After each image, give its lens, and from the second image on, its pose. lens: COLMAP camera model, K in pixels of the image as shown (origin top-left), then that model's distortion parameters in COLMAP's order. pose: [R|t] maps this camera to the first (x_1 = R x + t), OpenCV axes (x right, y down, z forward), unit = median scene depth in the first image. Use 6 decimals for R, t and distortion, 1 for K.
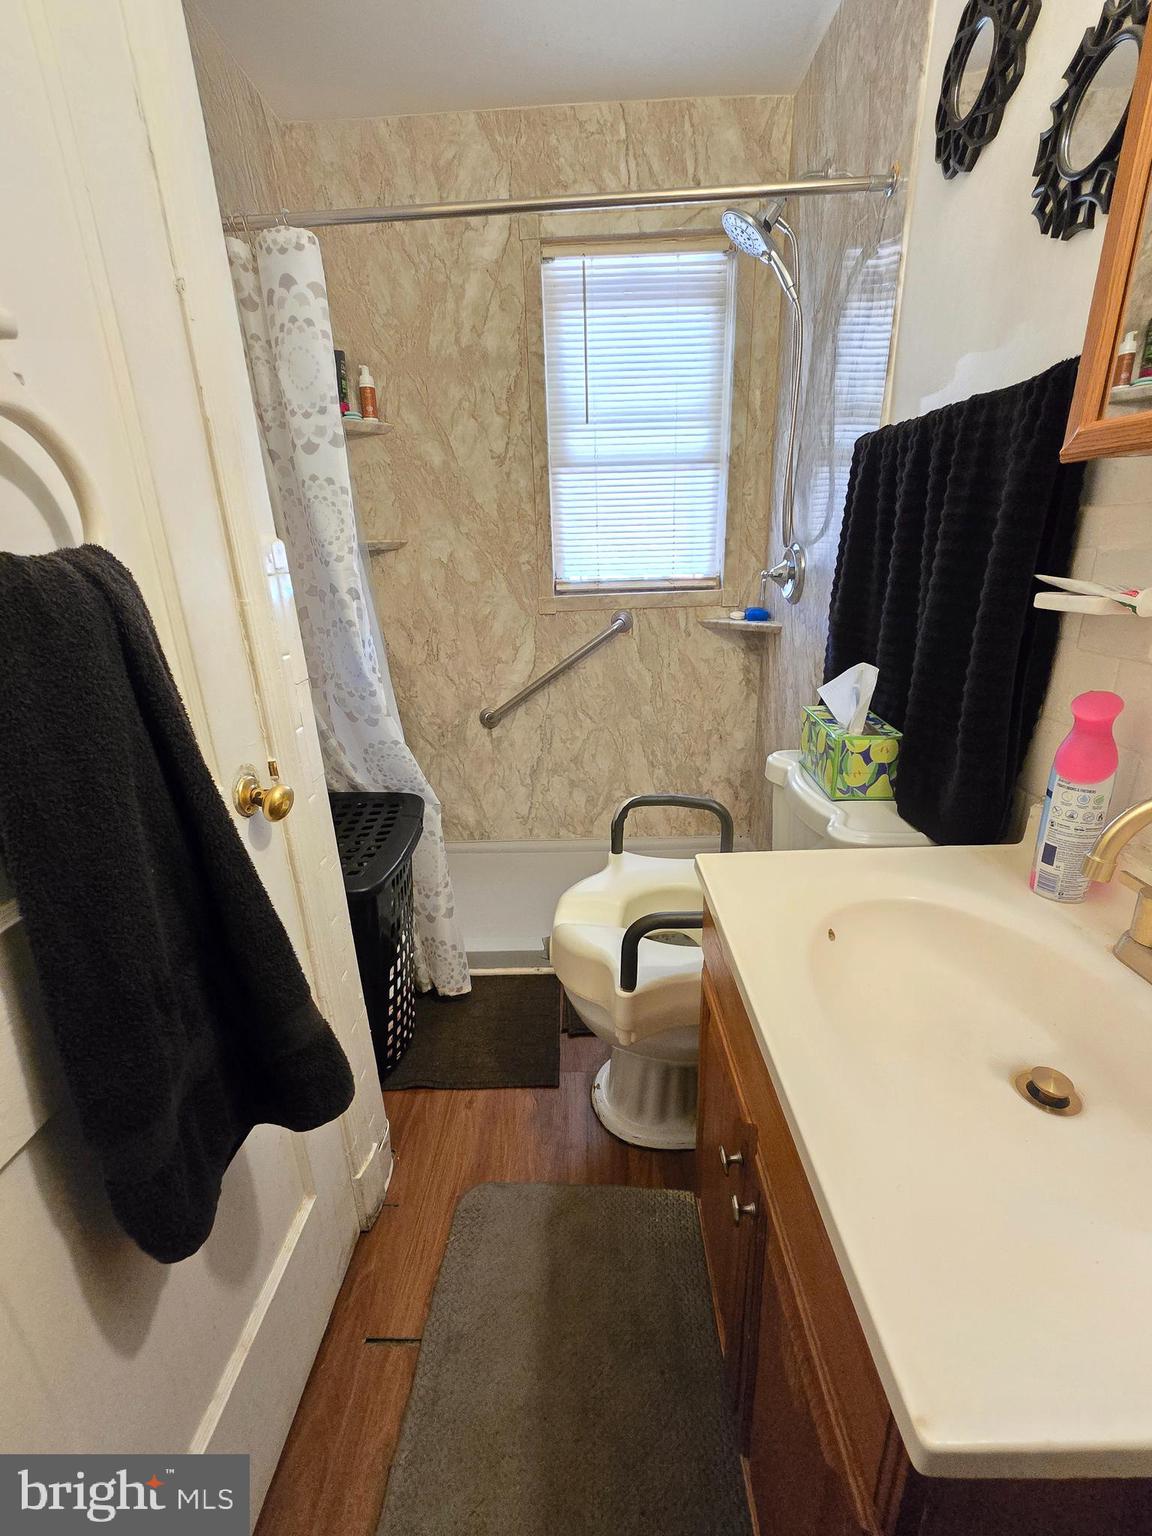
lens RADIAL K [[629.6, 0, 577.5], [0, 629.6, 768.1], [0, 0, 1]] dist [-0.009260, -0.000926]
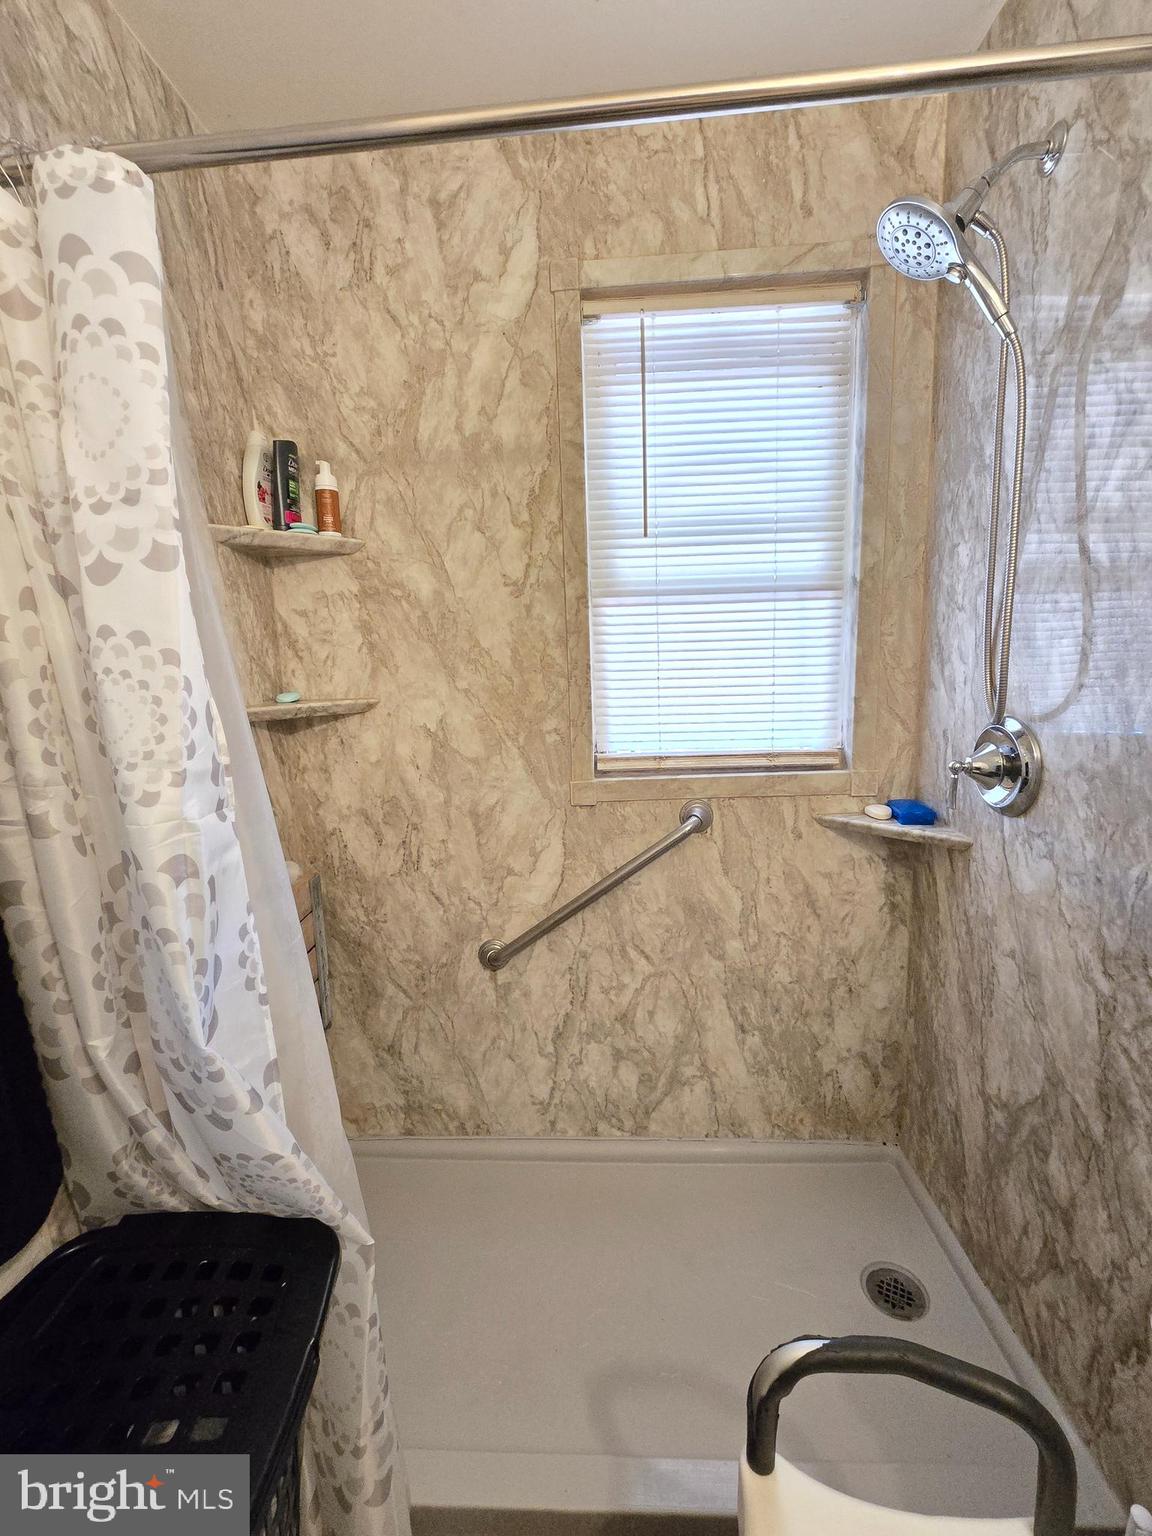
lens RADIAL K [[629.6, 0, 576.5], [0, 629.6, 767.3], [0, 0, 1]] dist [-0.009260, -0.000926]
pose [[0.999390, 0.002773, -0.034816, -0.035913], [-0.008679, 0.985294, -0.170648, -0.192015], [0.033830, 0.170846, 0.984717, 0.381430]]
